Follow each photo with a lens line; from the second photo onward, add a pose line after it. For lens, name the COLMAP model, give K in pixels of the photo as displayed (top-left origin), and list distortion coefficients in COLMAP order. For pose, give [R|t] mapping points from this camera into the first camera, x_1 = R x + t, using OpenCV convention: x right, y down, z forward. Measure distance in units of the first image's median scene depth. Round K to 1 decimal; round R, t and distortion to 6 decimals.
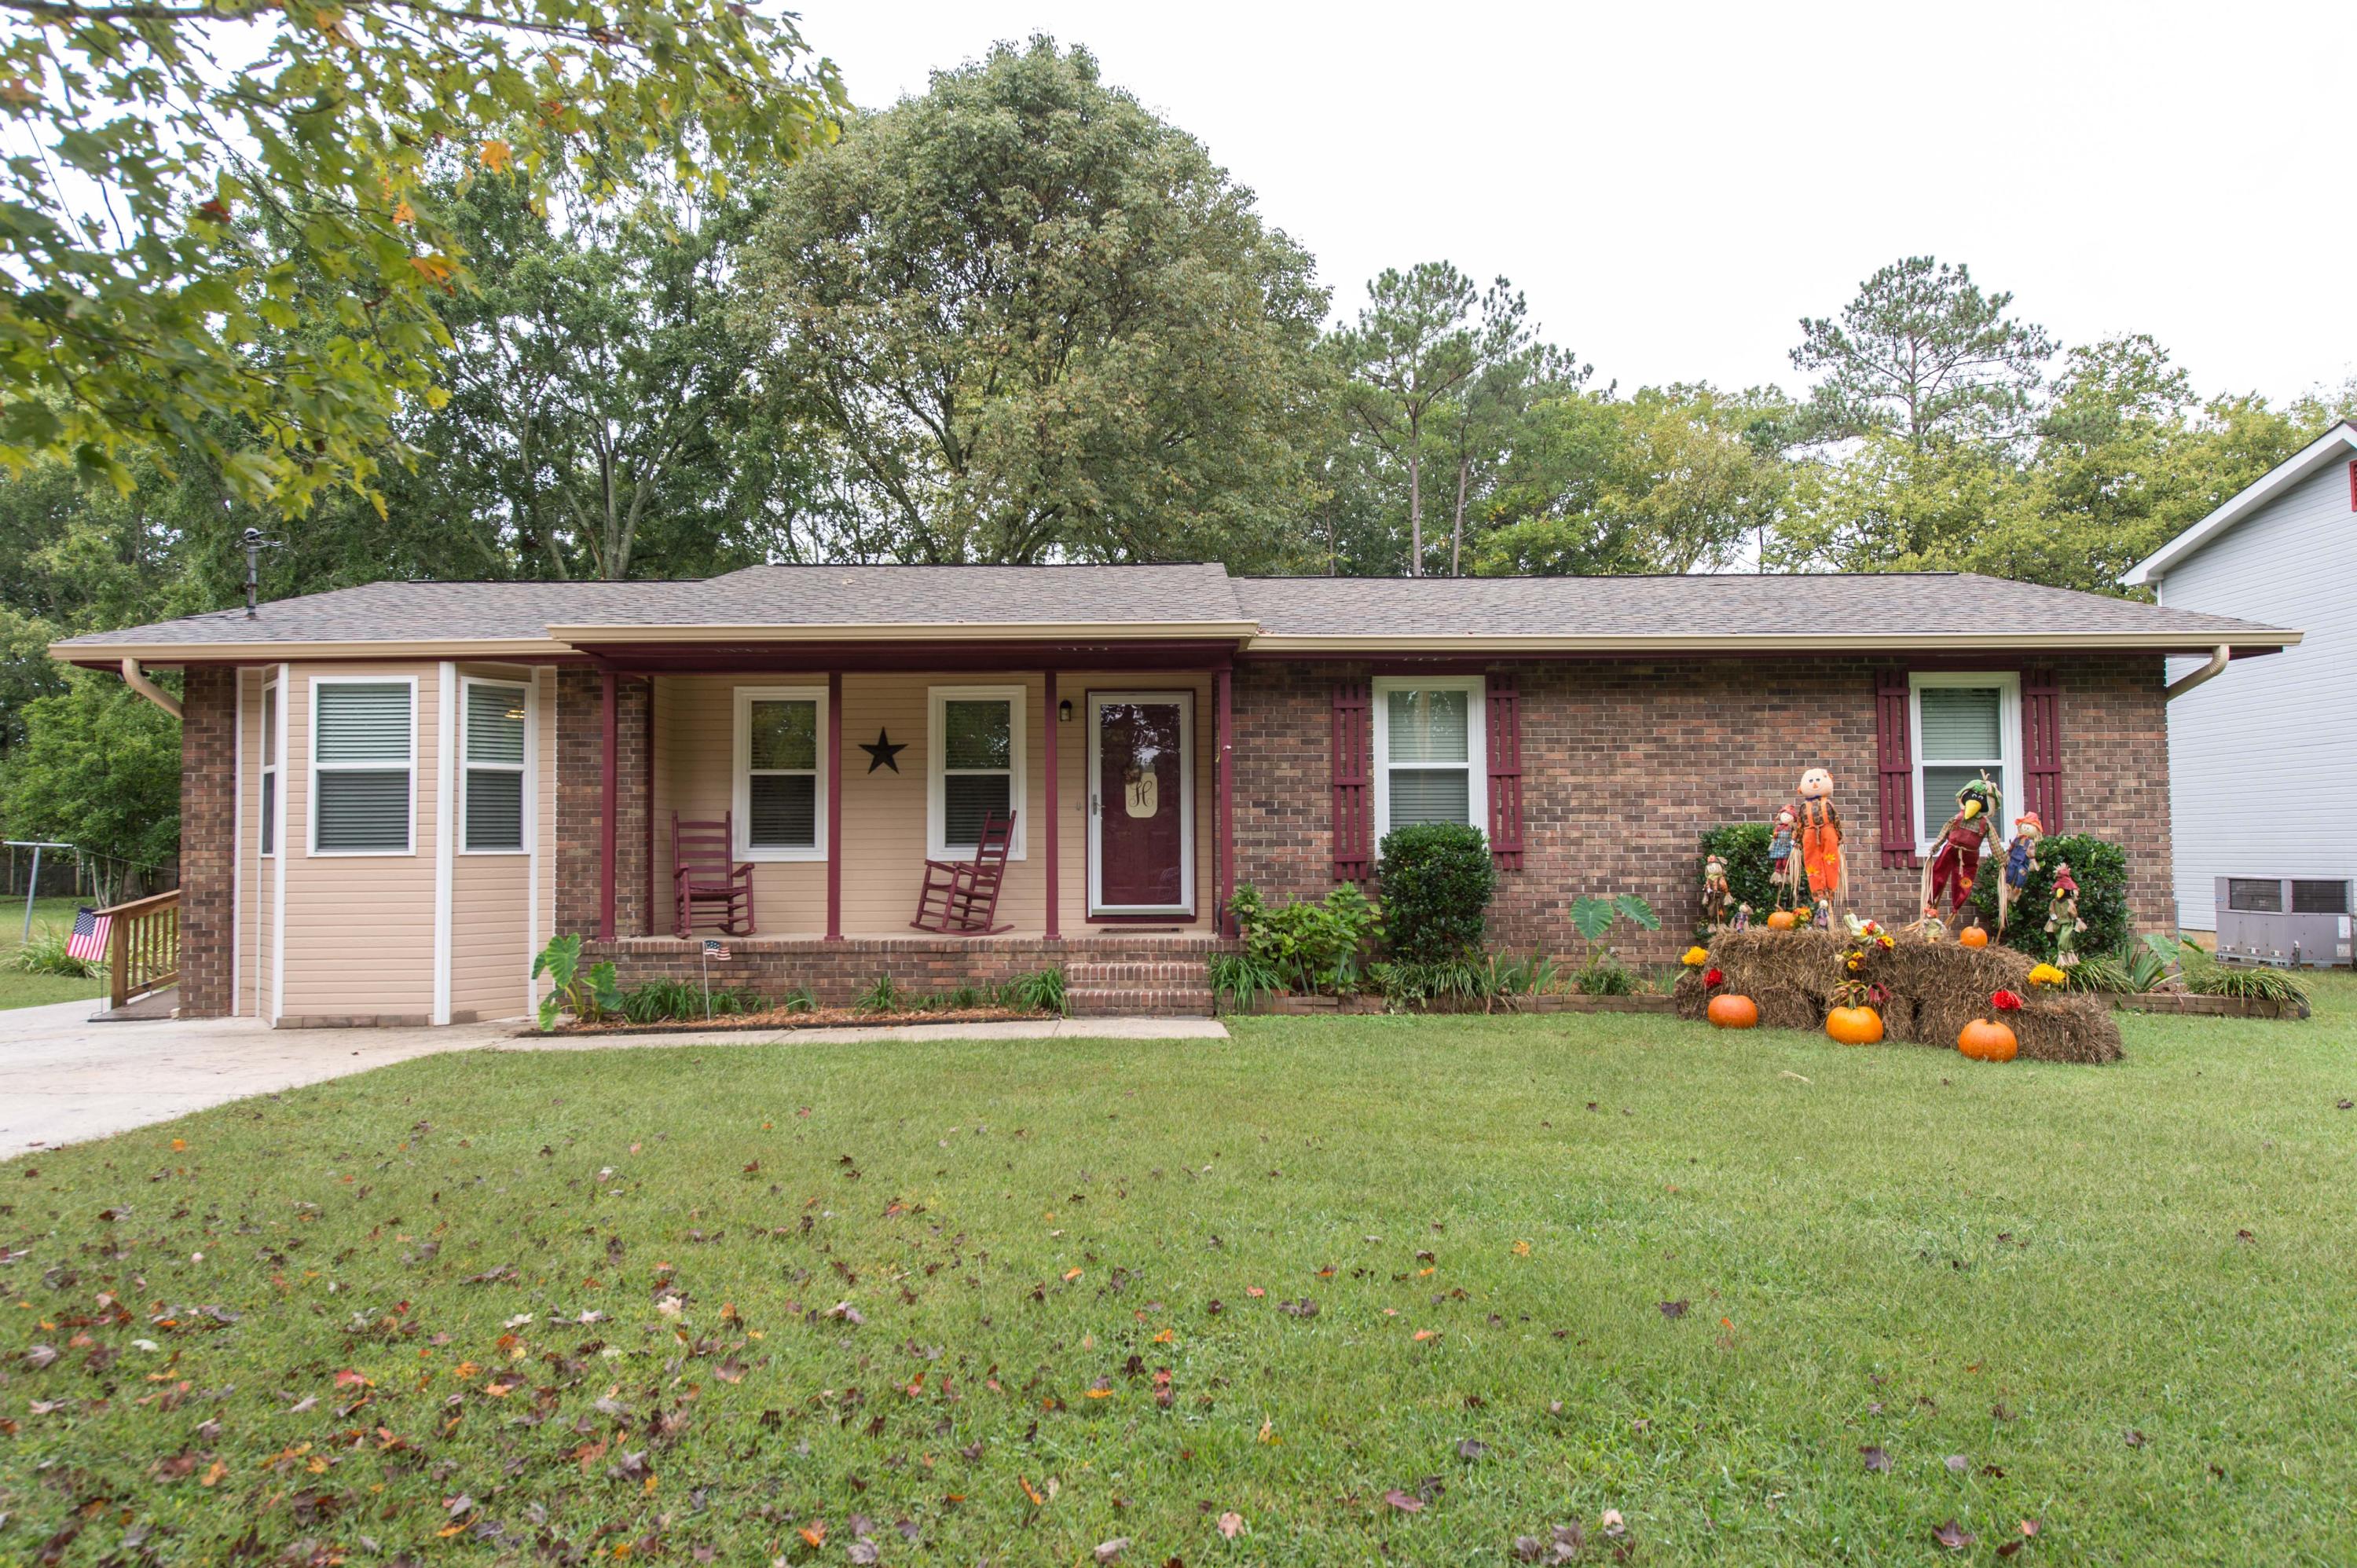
lens RADIAL K [[1494.2, 0, 1178.2], [0, 1494.2, 800.4], [0, 0, 1]] dist [0.015659, -0.002754]
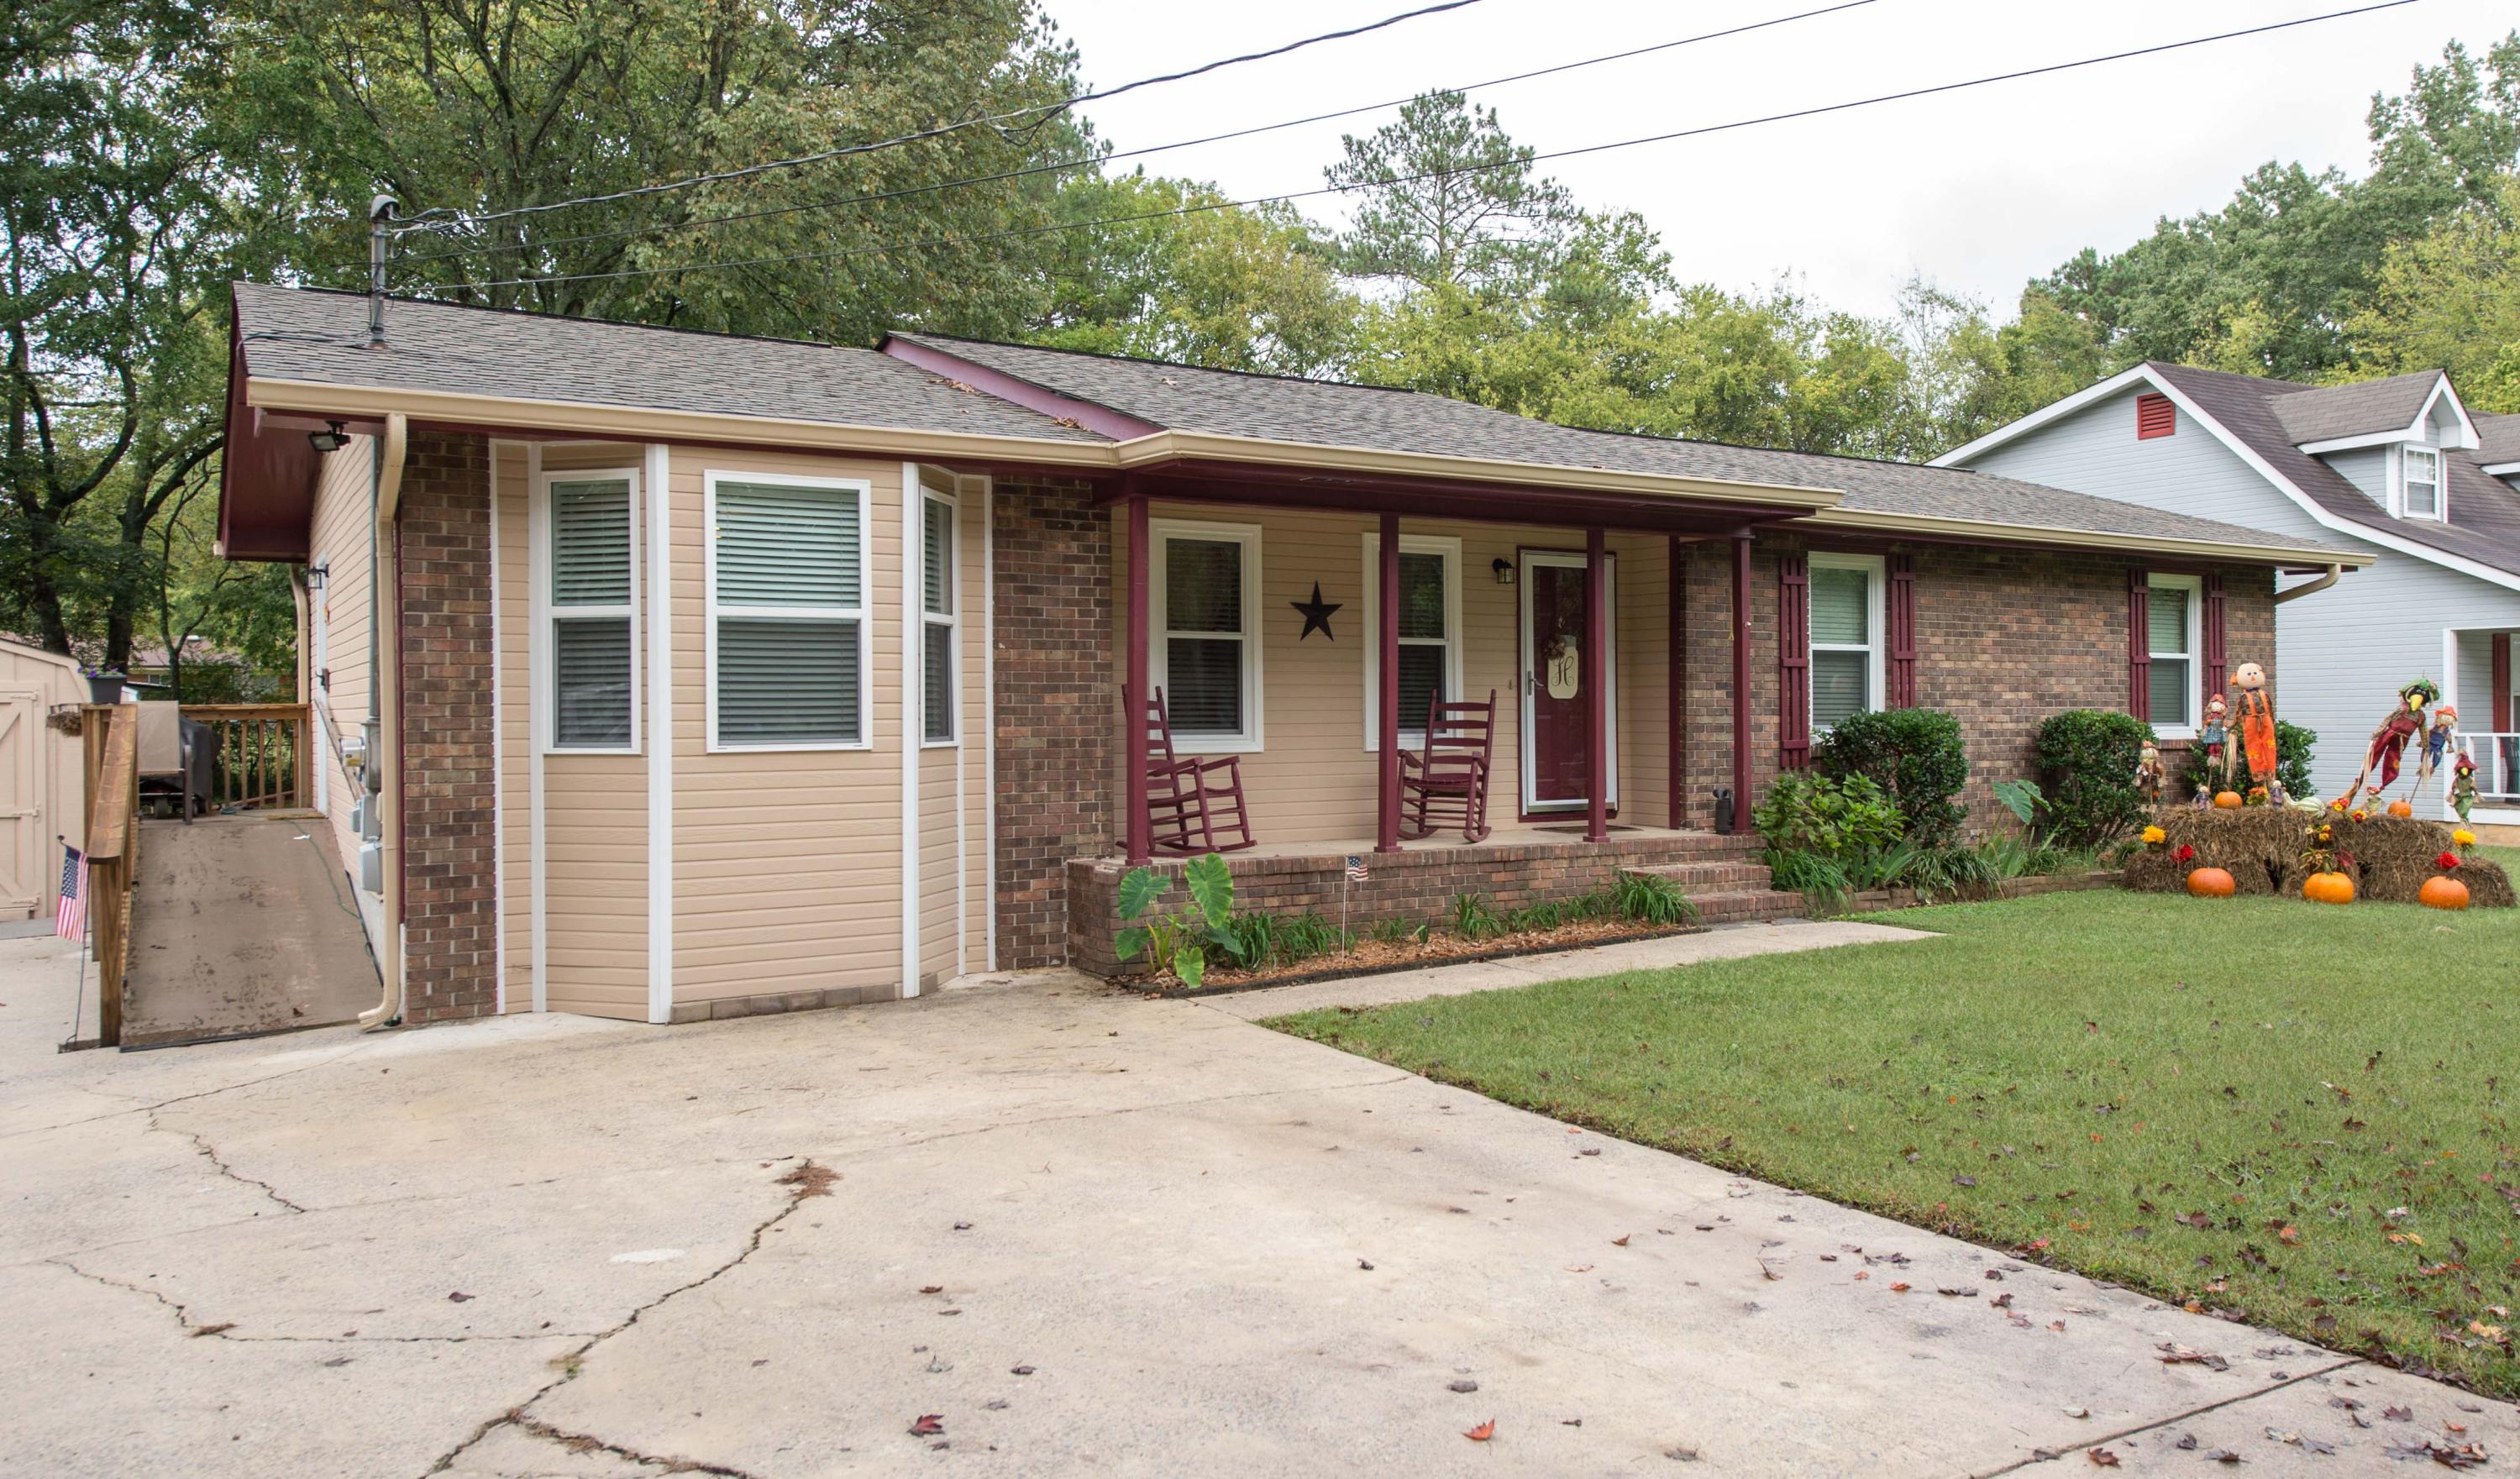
lens RADIAL K [[1935.8, 0, 1260.3], [0, 1935.8, 722.6], [0, 0, 1]] dist [0.028420, -0.002048]
pose [[0.823126, -0.000072, 0.567859, -0.842714], [-0.018771, 0.999450, 0.027337, -0.002136], [-0.567548, -0.033161, 0.822672, 0.186199]]
